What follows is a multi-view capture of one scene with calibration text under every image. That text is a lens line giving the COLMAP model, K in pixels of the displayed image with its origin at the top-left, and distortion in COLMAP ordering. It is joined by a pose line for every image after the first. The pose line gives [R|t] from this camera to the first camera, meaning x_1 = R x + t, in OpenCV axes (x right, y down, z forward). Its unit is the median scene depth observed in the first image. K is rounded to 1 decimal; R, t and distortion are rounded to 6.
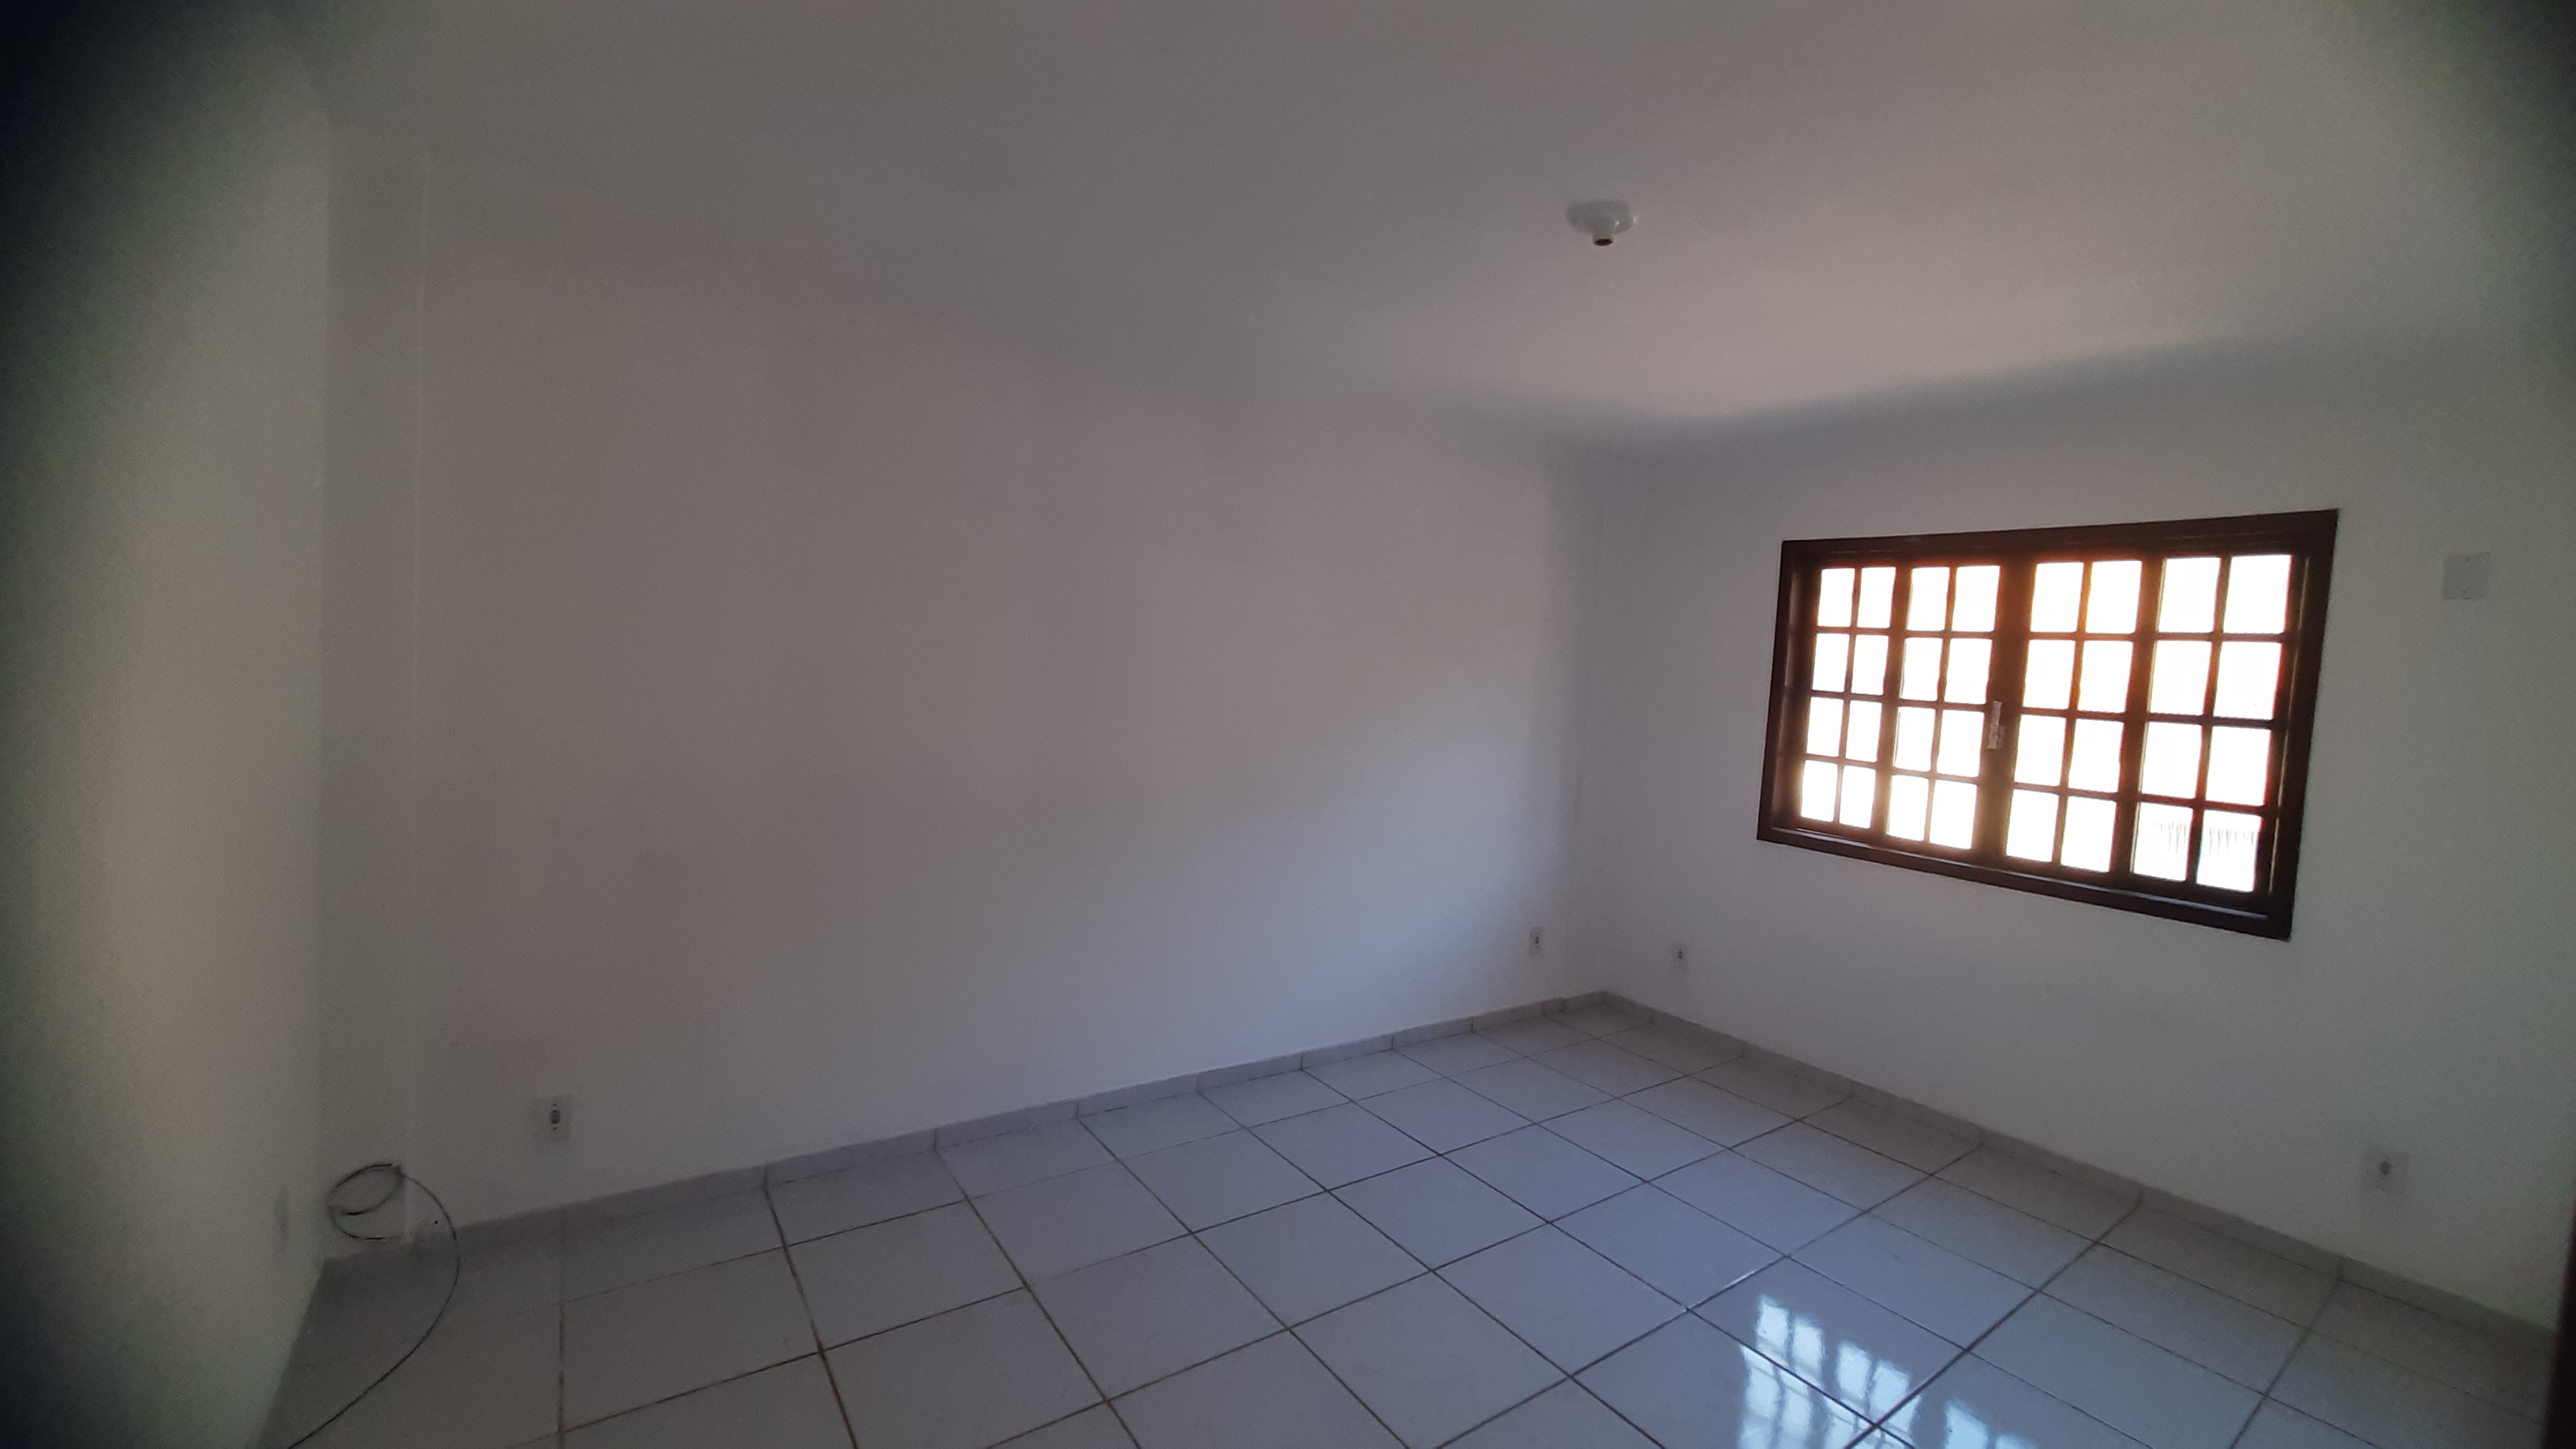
lens RADIAL K [[1016.3, 0, 1288.0], [0, 1016.3, 724.5], [0, 0, 1]] dist [-0.001057, -0.000132]
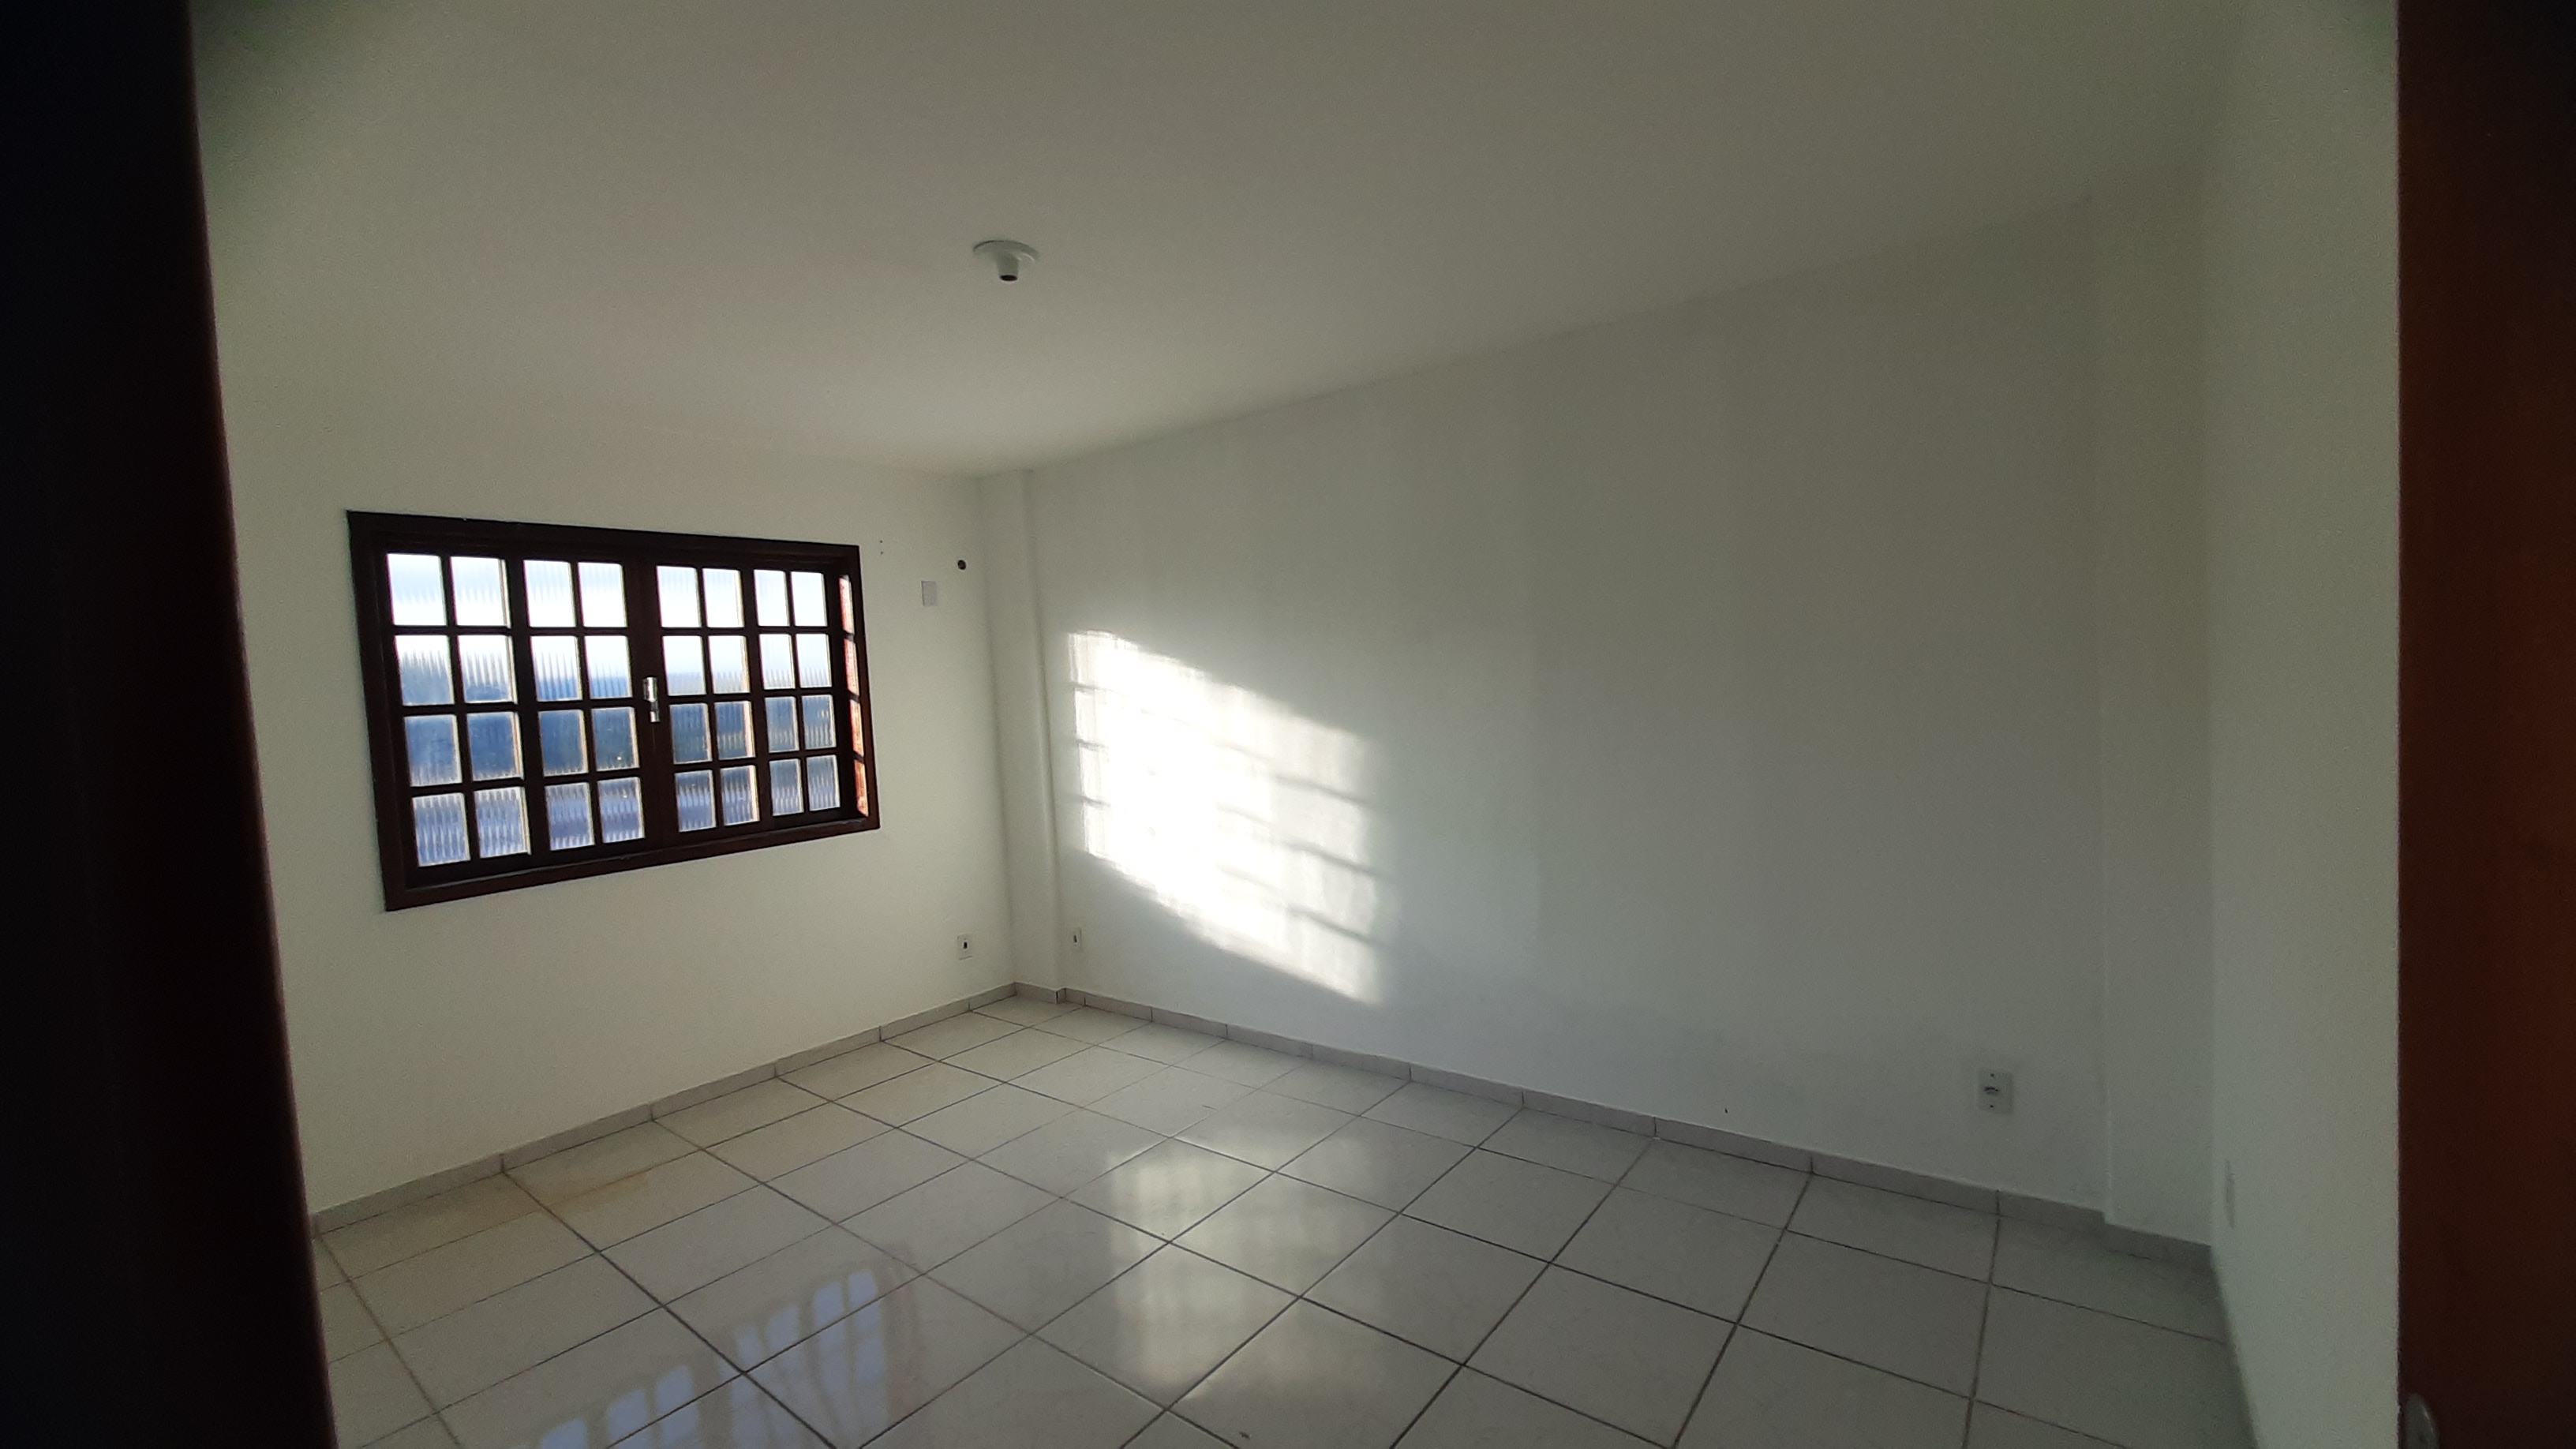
lens RADIAL K [[1016.3, 0, 1288.0], [0, 1016.3, 724.5], [0, 0, 1]] dist [-0.001057, -0.000132]
pose [[-0.282787, -0.104547, 0.953468, -0.504553], [0.087851, 0.987041, 0.134284, -0.074370], [-0.955151, 0.121737, -0.269938, 0.636057]]
